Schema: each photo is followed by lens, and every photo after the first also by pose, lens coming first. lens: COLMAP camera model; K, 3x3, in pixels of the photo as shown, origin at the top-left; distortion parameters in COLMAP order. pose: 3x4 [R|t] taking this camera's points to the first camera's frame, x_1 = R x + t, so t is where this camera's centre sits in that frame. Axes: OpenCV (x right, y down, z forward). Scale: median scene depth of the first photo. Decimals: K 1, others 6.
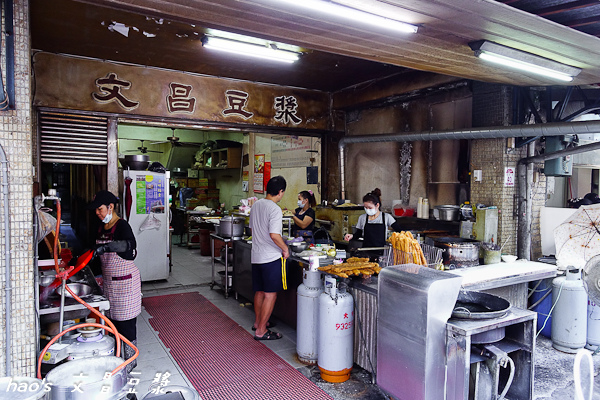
lens RADIAL K [[397.5, 0, 300.0], [0, 397.5, 200.0], [0, 0, 1]] dist [-0.003403, 0.001542]
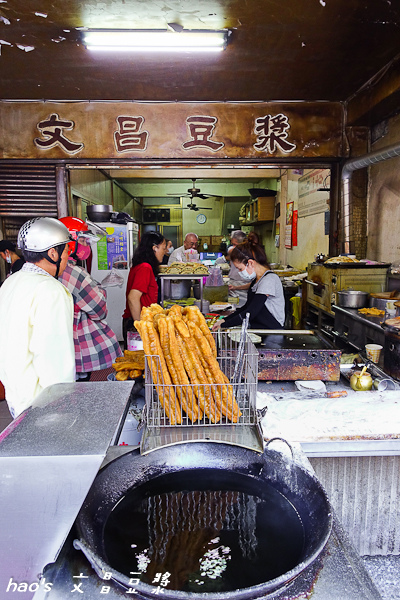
lens RADIAL K [[397.5, 0, 200.0], [0, 397.5, 300.0], [0, 0, 1]] dist [-0.003403, 0.001542]
pose [[0.883899, 0.049165, -0.465086, 0.225867], [-0.001717, 0.994793, 0.101898, 0.009857], [0.467674, -0.089269, 0.879382, 0.267606]]
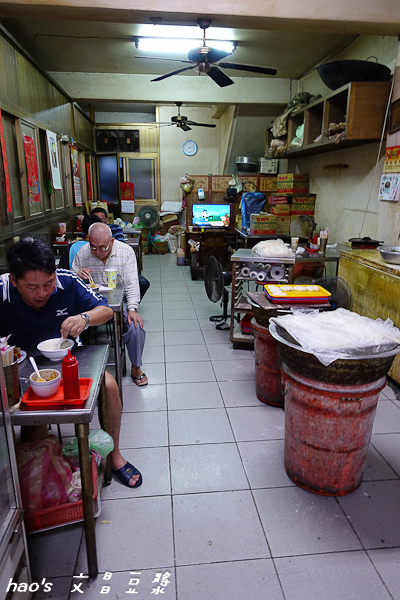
lens RADIAL K [[450.0, 0, 200.0], [0, 450.0, 300.0], [0, 0, 1]] dist [0.000327, 0.001319]
pose [[0.909330, 0.094813, -0.405129, -0.218396], [-0.009595, 0.978210, 0.207394, -0.031845], [0.415965, -0.184702, 0.890426, 0.958741]]
